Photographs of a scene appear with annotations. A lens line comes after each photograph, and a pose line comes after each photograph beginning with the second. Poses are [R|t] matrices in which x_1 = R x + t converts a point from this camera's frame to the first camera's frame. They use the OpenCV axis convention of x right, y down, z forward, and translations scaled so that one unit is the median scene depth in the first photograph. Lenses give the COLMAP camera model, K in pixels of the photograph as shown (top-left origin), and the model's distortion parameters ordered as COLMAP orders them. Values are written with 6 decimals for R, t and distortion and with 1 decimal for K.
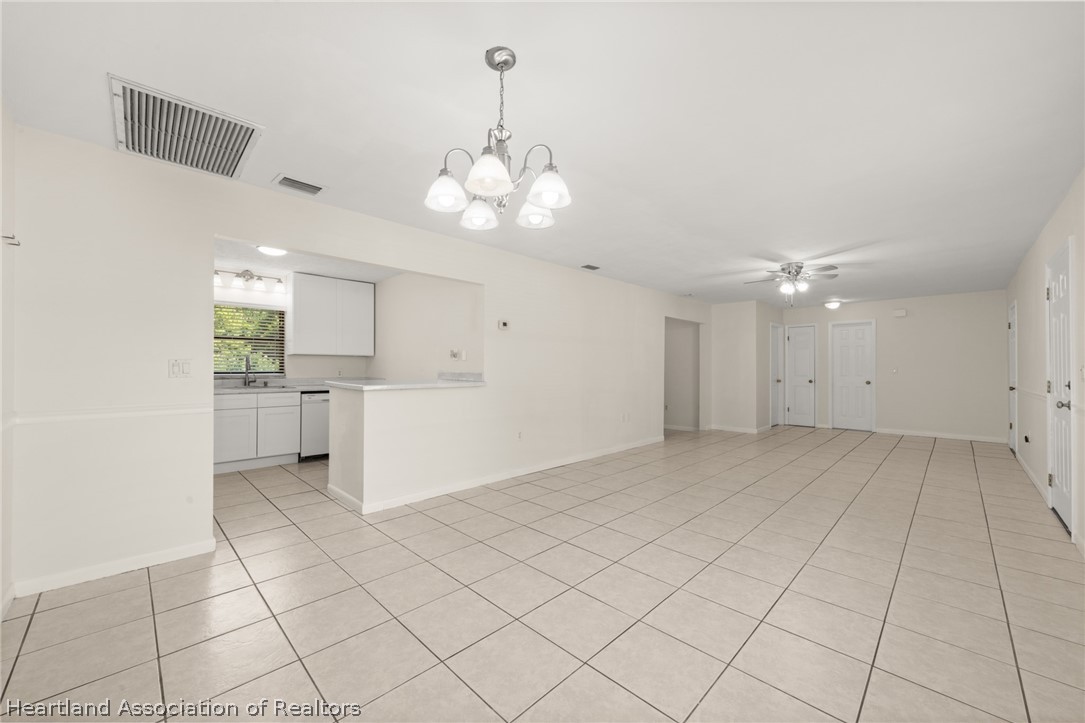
lens RADIAL K [[422.1, 0, 542.1], [0, 422.1, 357.8], [0, 0, 1]] dist [-0.001326, -0.000349]
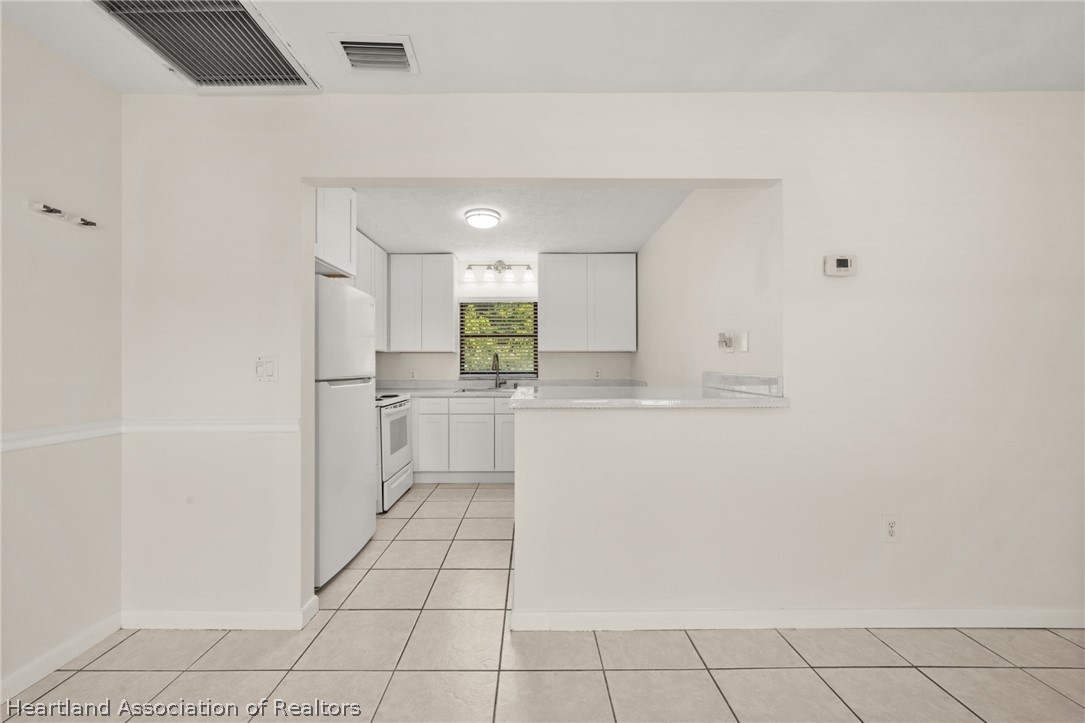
lens RADIAL K [[411.4, 0, 540.7], [0, 411.4, 366.3], [0, 0, 1]] dist [-0.000371, -0.000035]
pose [[0.706450, -0.006723, -0.707731, -0.008880], [0.021451, 0.999699, 0.011916, 0.011579], [0.707438, -0.023600, 0.706381, 0.434724]]
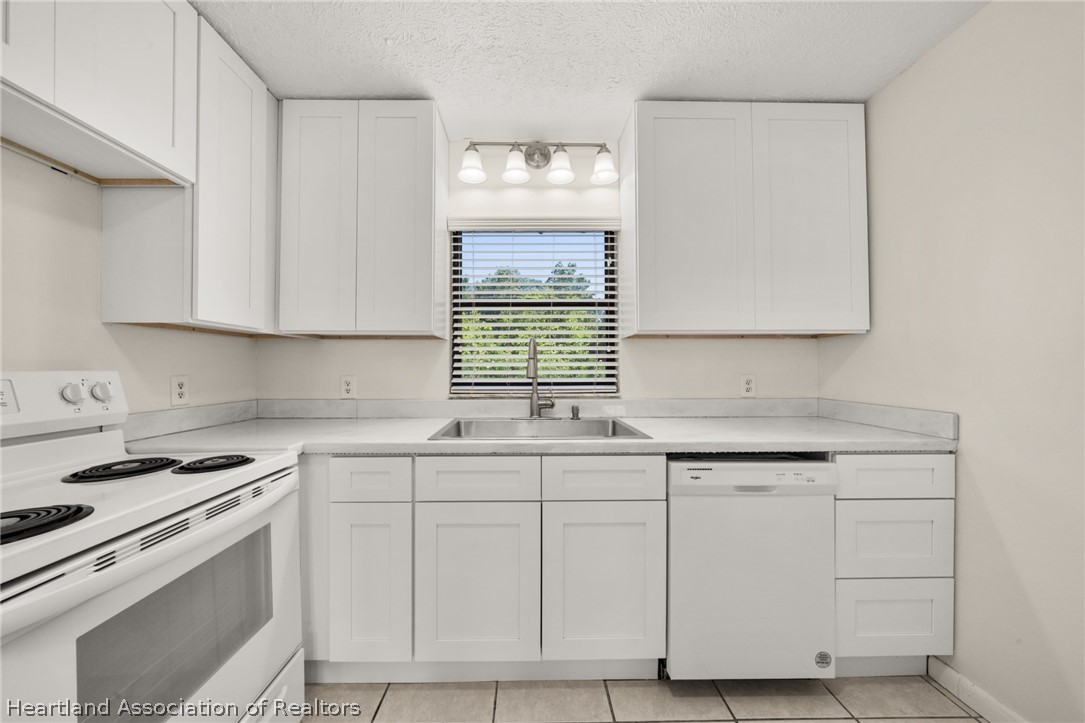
lens RADIAL K [[369.0, 0, 534.5], [0, 369.0, 367.7], [0, 0, 1]] dist [-0.002041, -0.000131]
pose [[0.706788, -0.010202, -0.707352, -0.446784], [0.021416, 0.999746, 0.006979, 0.016752], [0.707101, -0.020081, 0.706827, 0.741838]]
